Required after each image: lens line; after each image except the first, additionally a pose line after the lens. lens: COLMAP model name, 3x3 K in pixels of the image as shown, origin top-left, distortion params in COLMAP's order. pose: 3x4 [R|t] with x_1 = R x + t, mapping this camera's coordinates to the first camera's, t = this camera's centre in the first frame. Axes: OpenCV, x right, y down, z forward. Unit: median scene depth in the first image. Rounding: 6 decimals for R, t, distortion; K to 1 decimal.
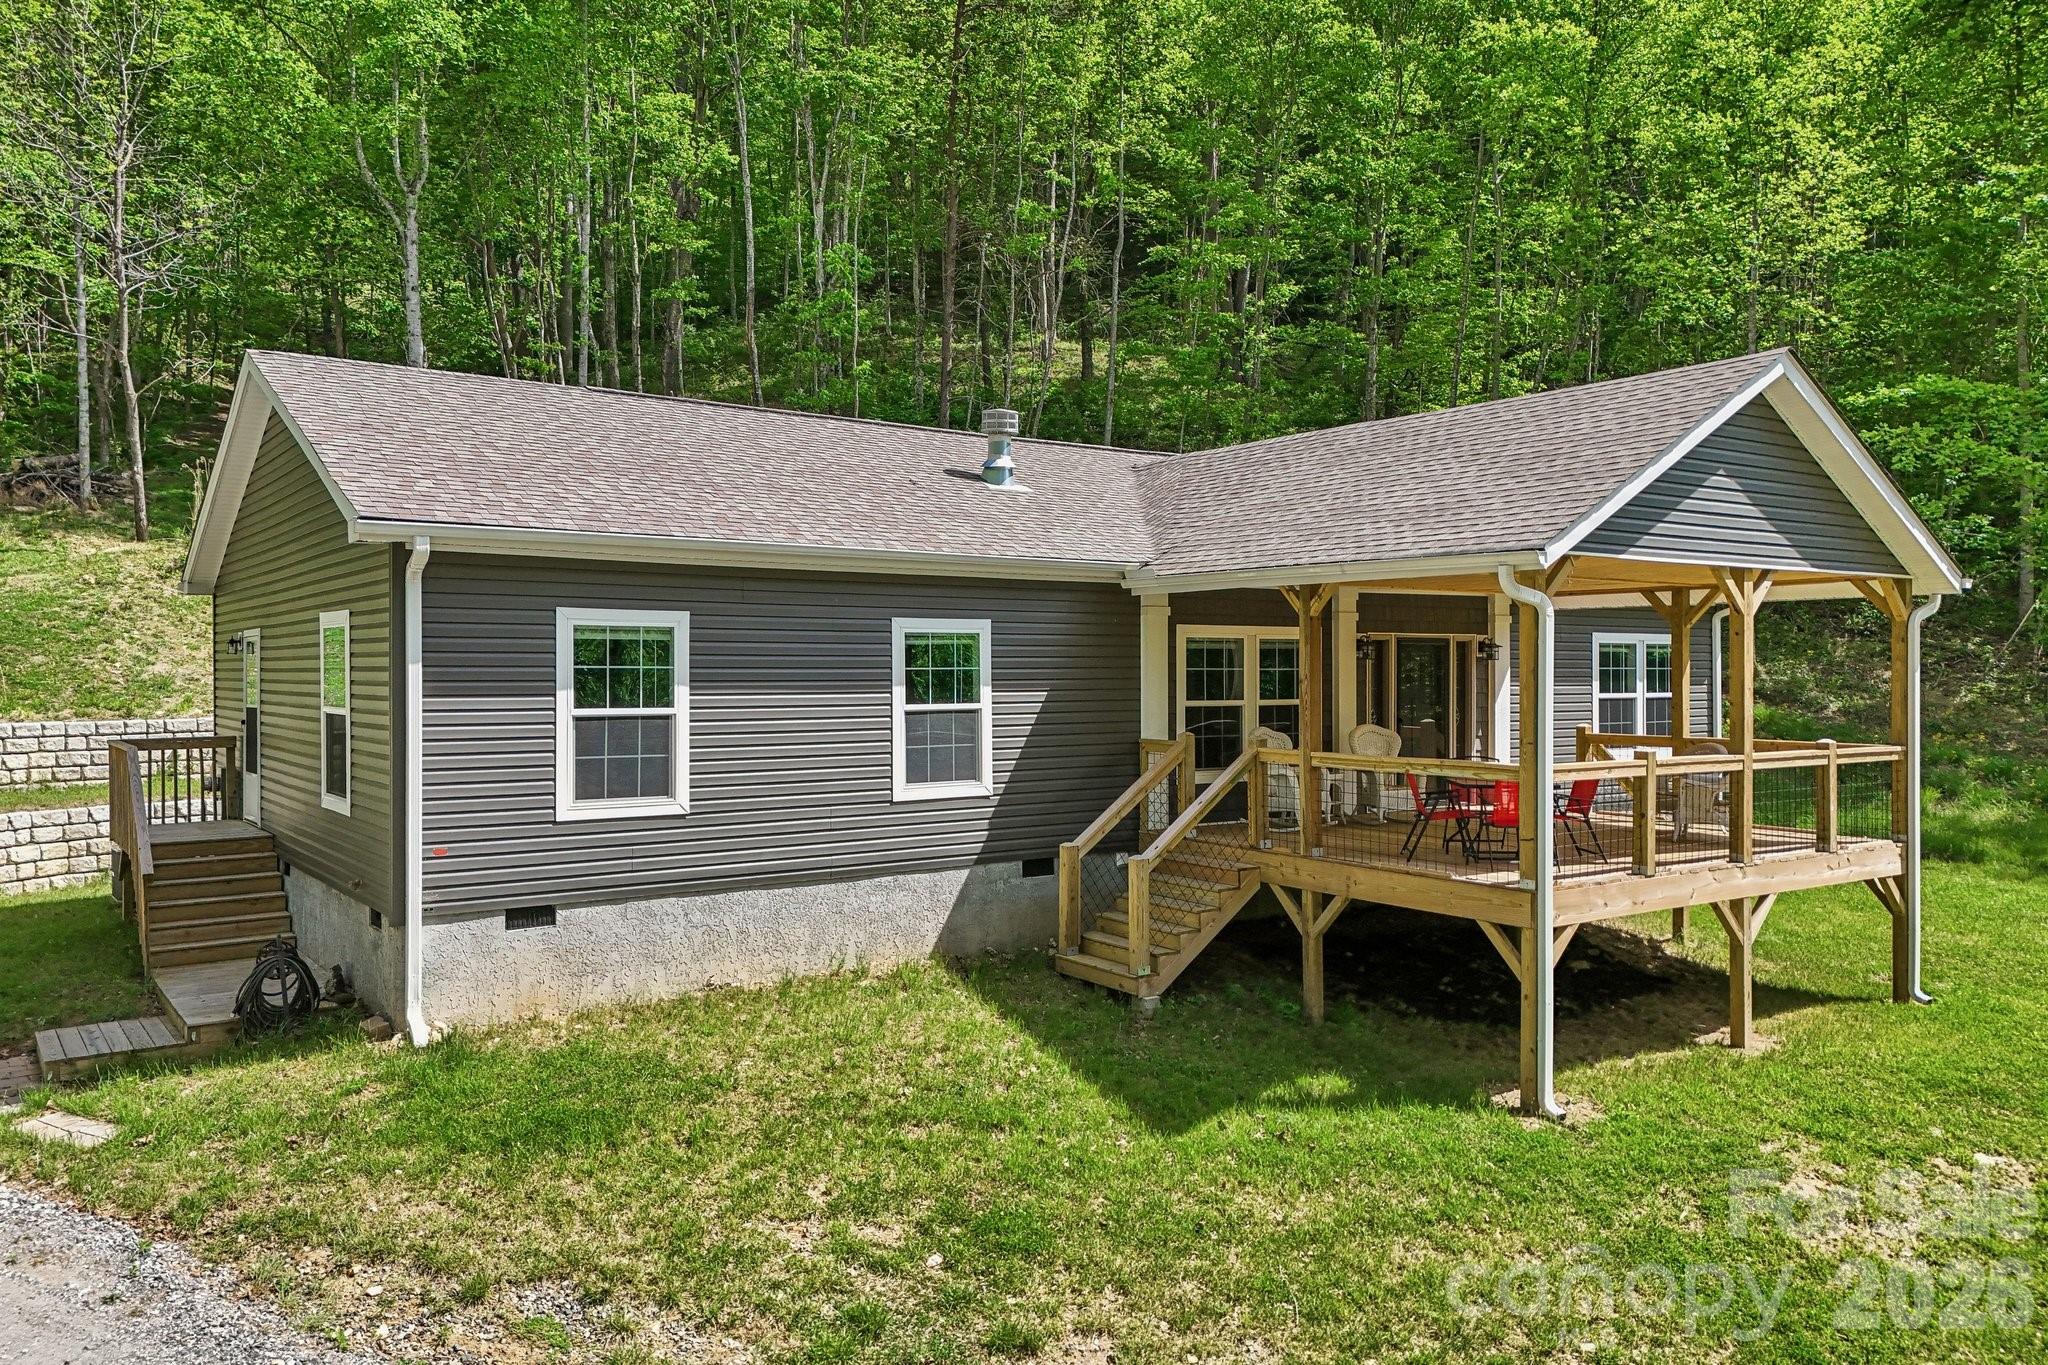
lens RADIAL K [[1509.9, 0, 1024.0], [0, 1509.9, 682.5], [0, 0, 1]] dist [0.157409, -0.348694]
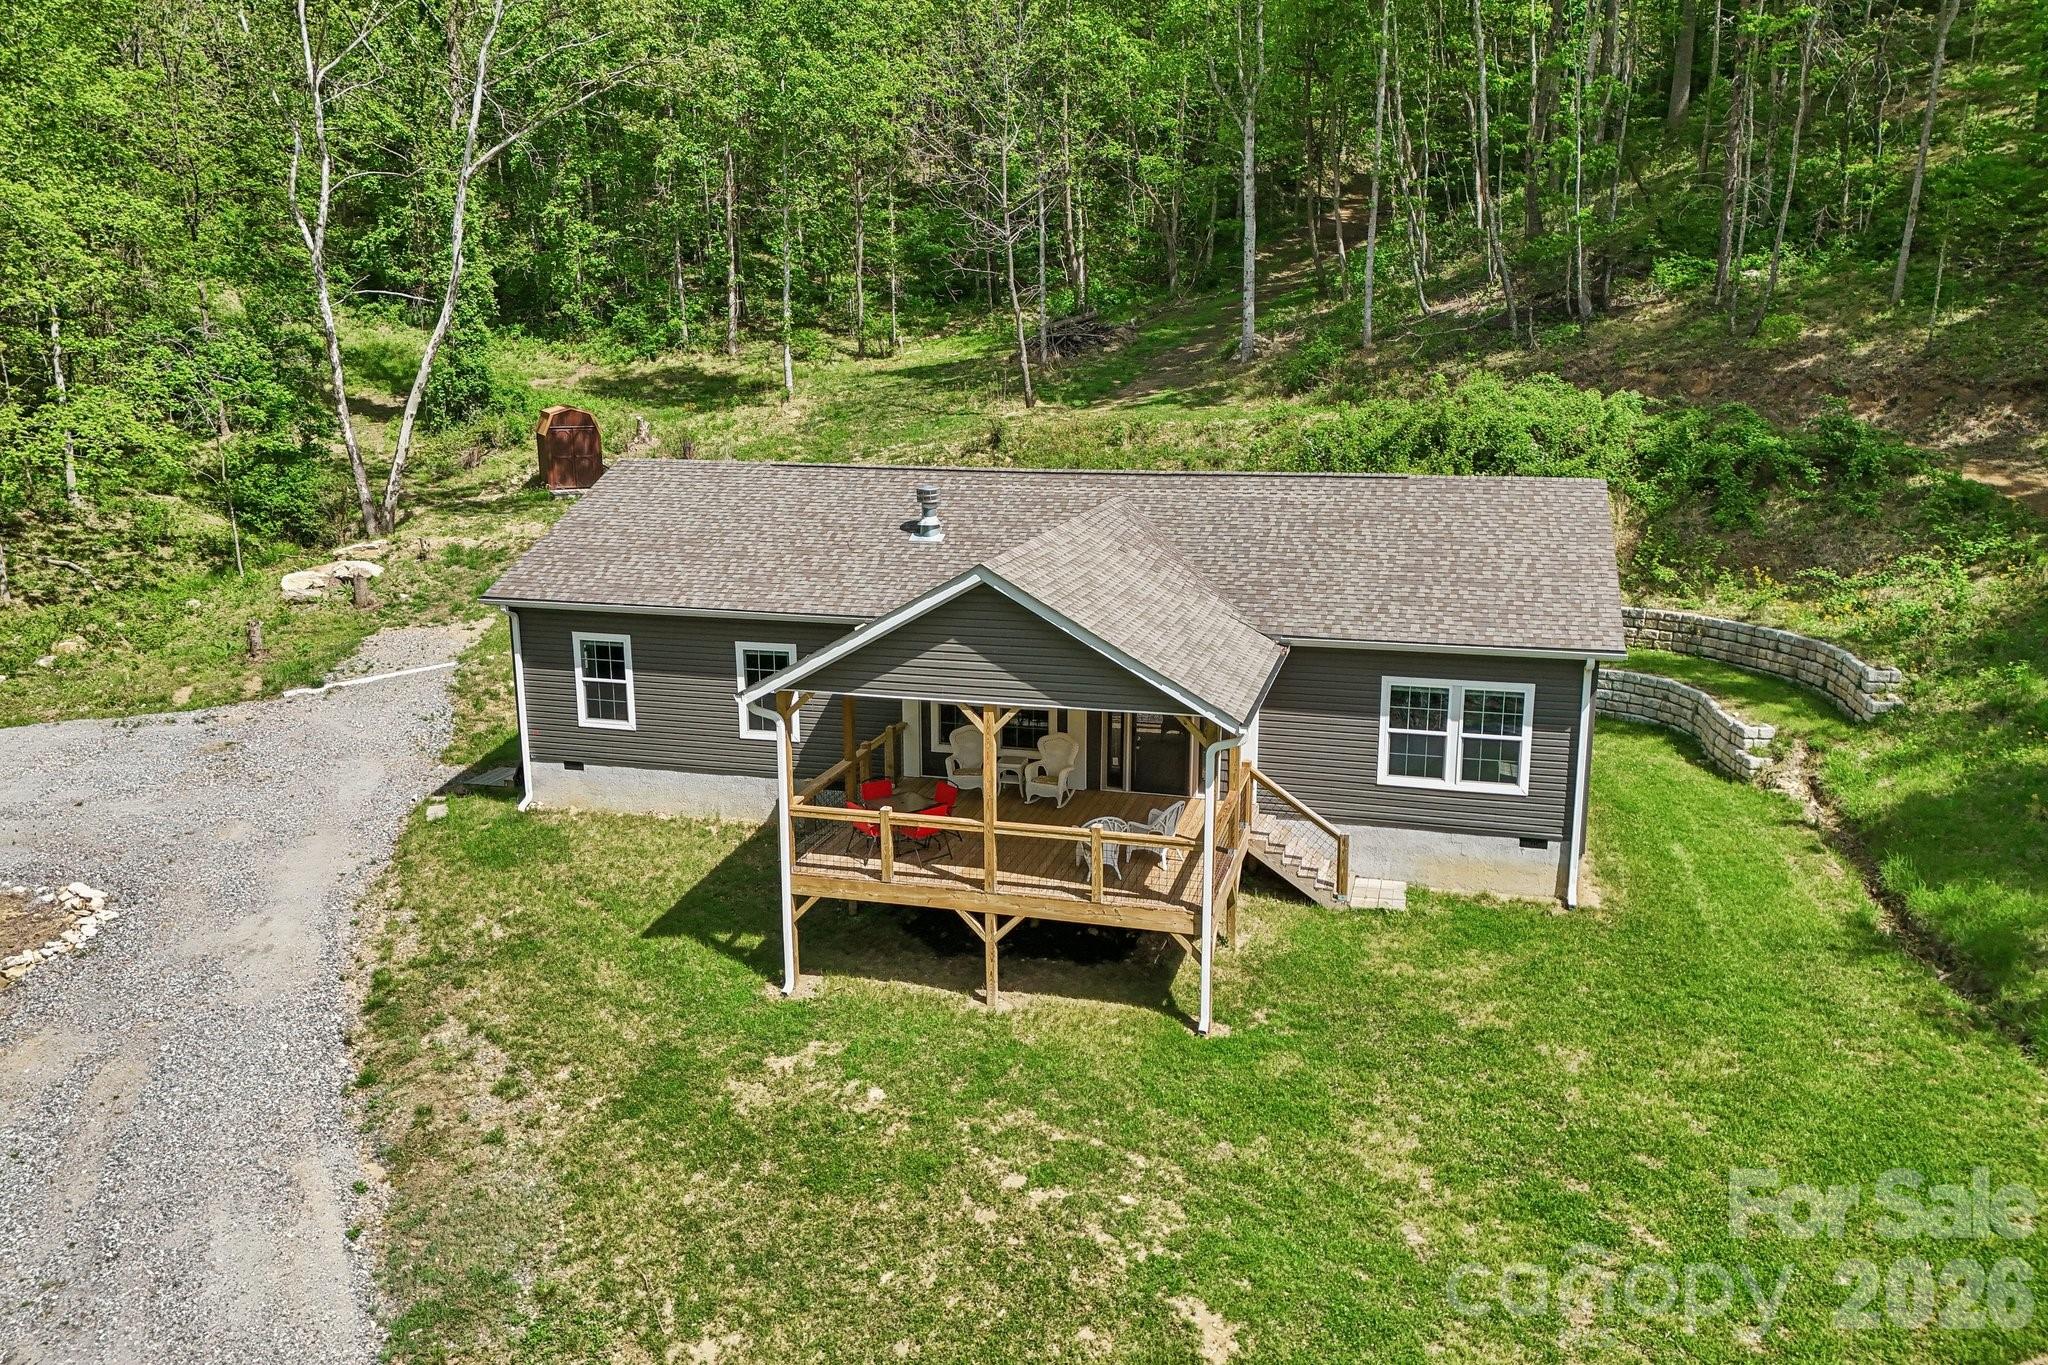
lens RADIAL K [[1509.9, 0, 1024.0], [0, 1509.9, 682.5], [0, 0, 1]] dist [0.157409, -0.348694]
pose [[0.627671, 0.173283, -0.758948, 1.702419], [-0.003431, 0.975518, 0.219893, -0.442480], [0.778472, -0.135417, 0.612898, 0.144583]]
